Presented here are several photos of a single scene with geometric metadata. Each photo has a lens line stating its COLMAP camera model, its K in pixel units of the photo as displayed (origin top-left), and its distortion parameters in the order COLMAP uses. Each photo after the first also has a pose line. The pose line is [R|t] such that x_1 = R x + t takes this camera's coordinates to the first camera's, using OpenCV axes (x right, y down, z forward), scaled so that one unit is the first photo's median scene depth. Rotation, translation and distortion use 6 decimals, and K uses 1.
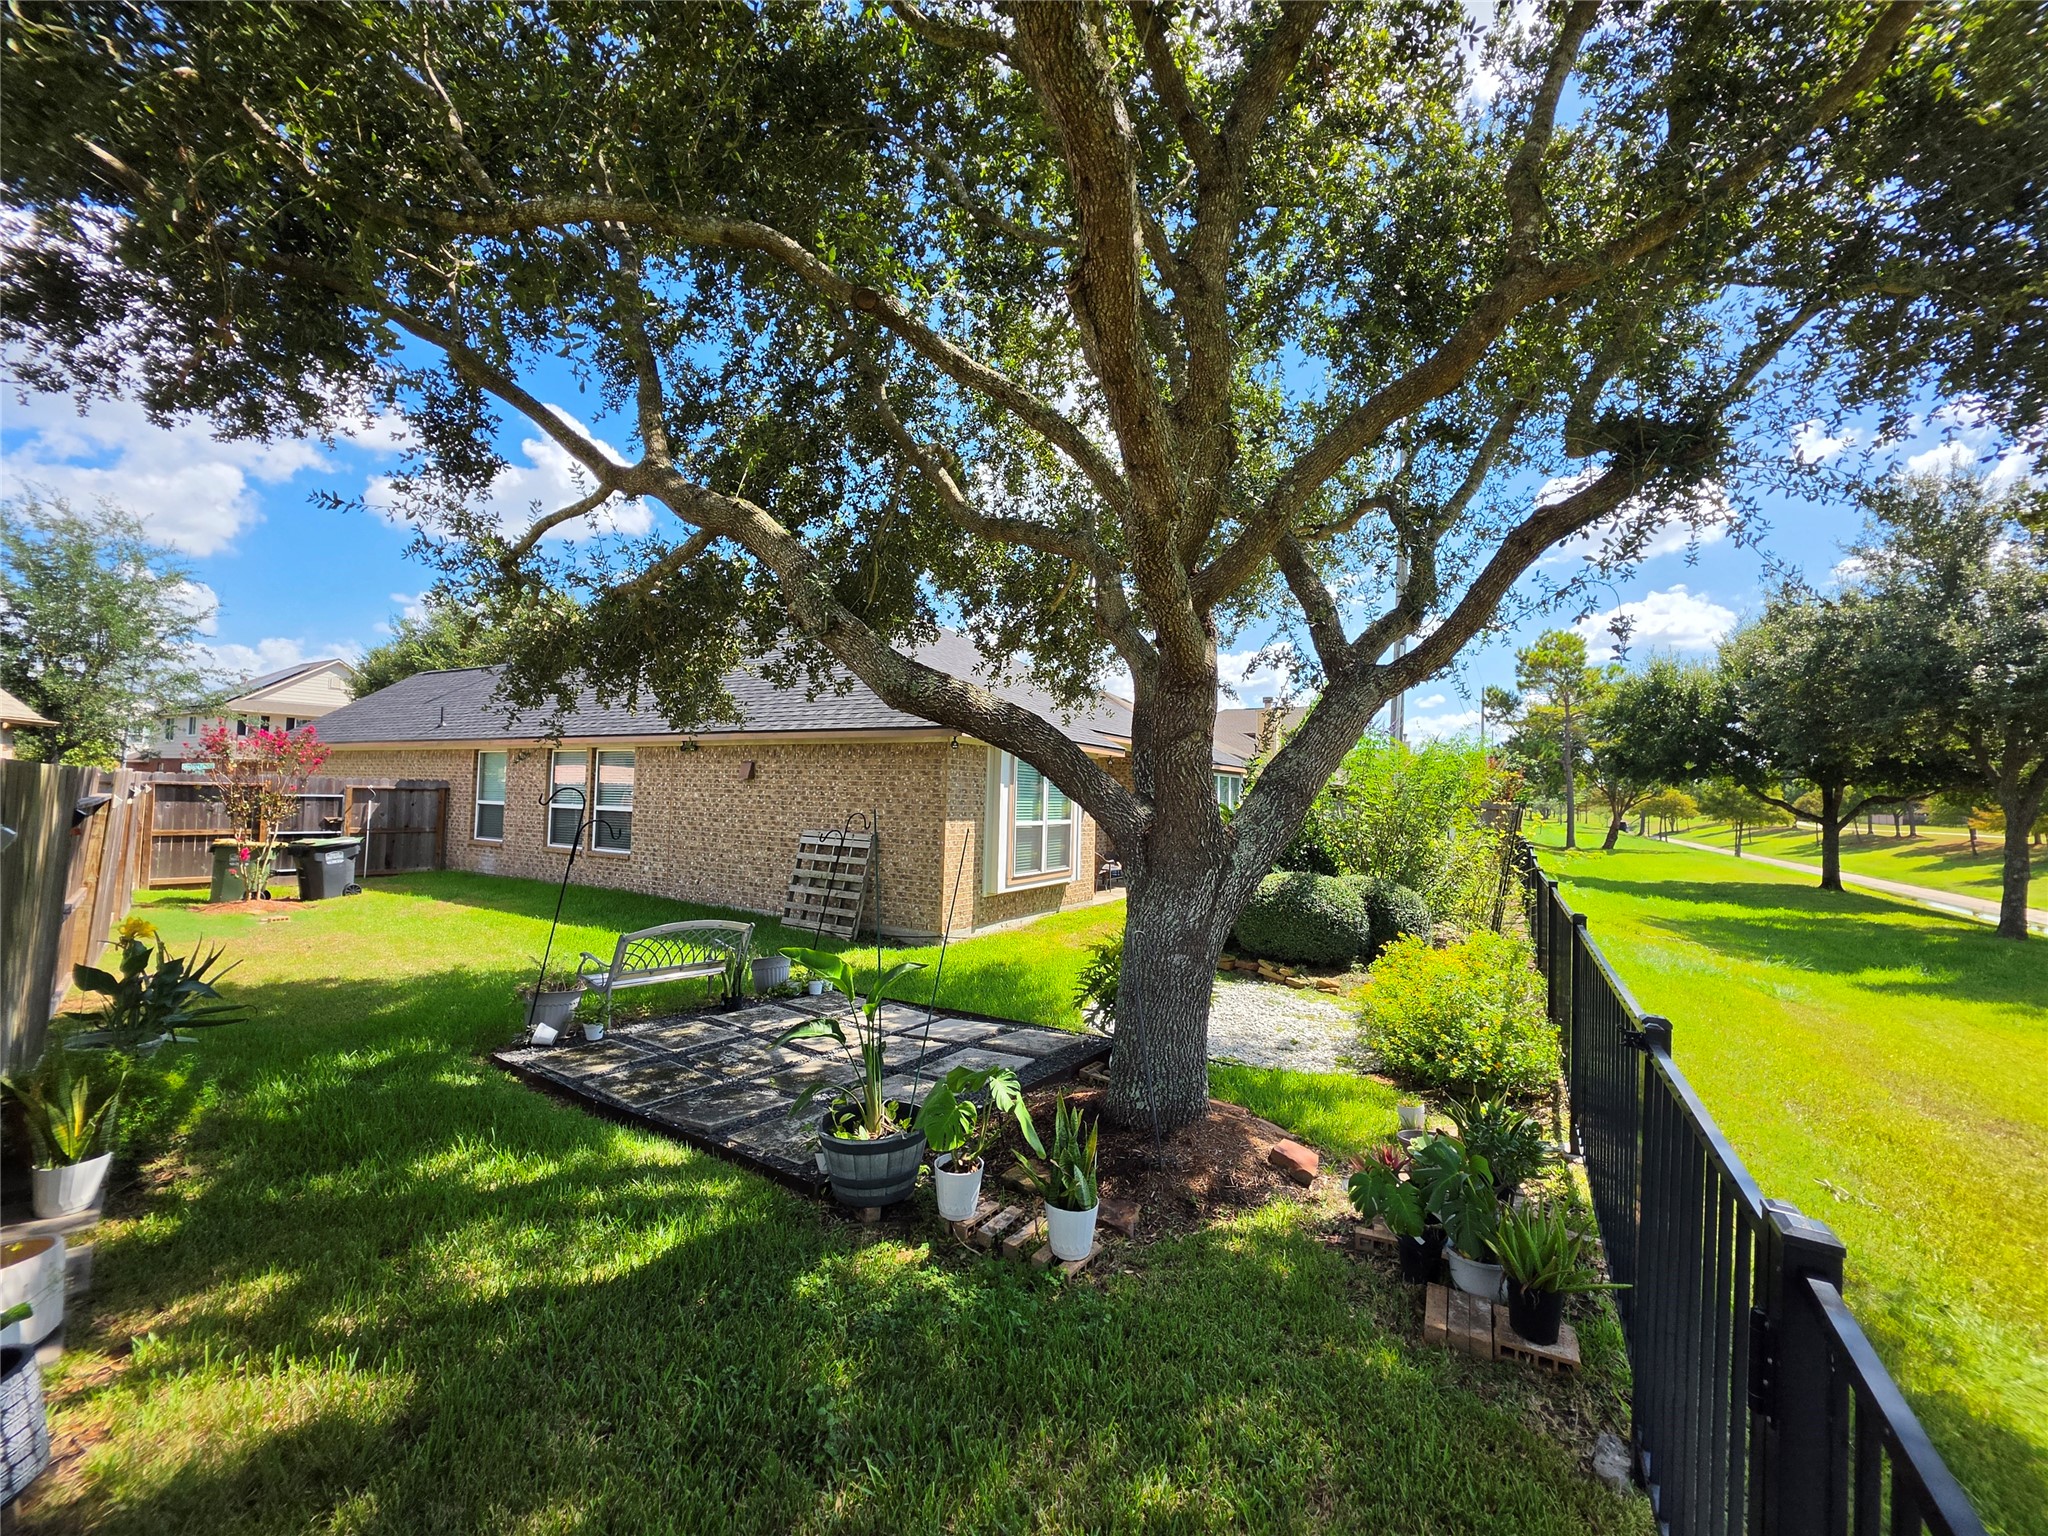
lens RADIAL K [[841.9, 0, 1011.7], [0, 841.9, 762.7], [0, 0, 1]] dist [-0.002337, -0.000197]
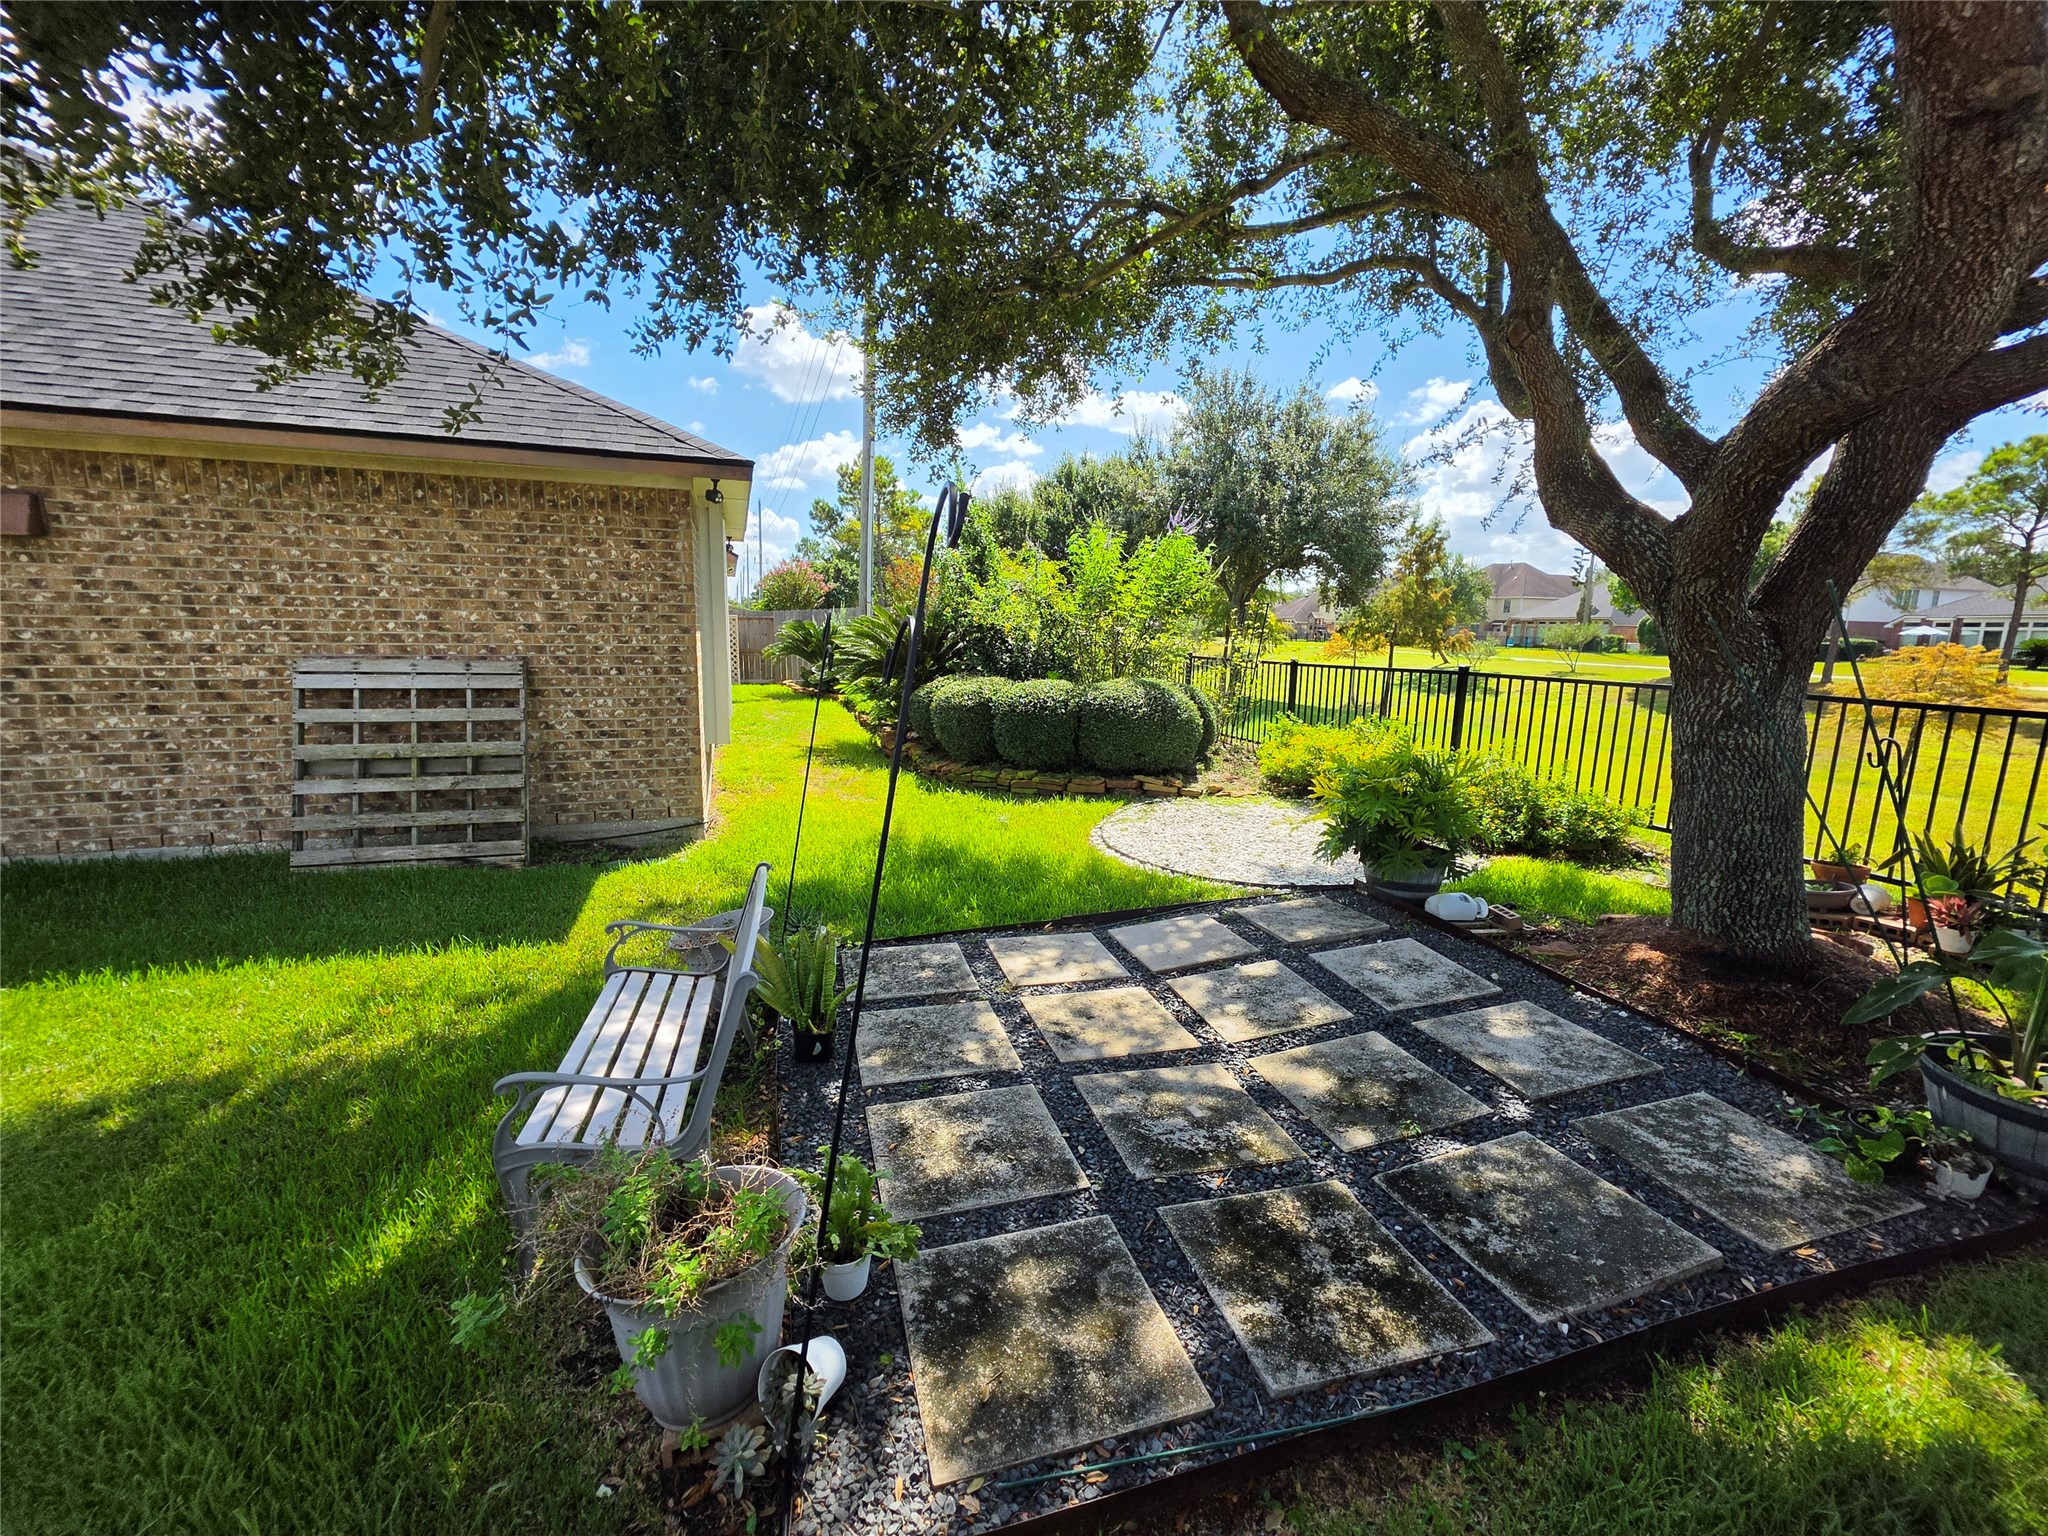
lens RADIAL K [[841.9, 0, 1011.7], [0, 841.9, 762.7], [0, 0, 1]] dist [-0.002337, -0.000197]
pose [[0.625970, -0.138062, 0.767529, -0.644330], [-0.031251, 0.978973, 0.201584, 0.054554], [-0.779221, -0.150172, 0.608493, 0.737086]]
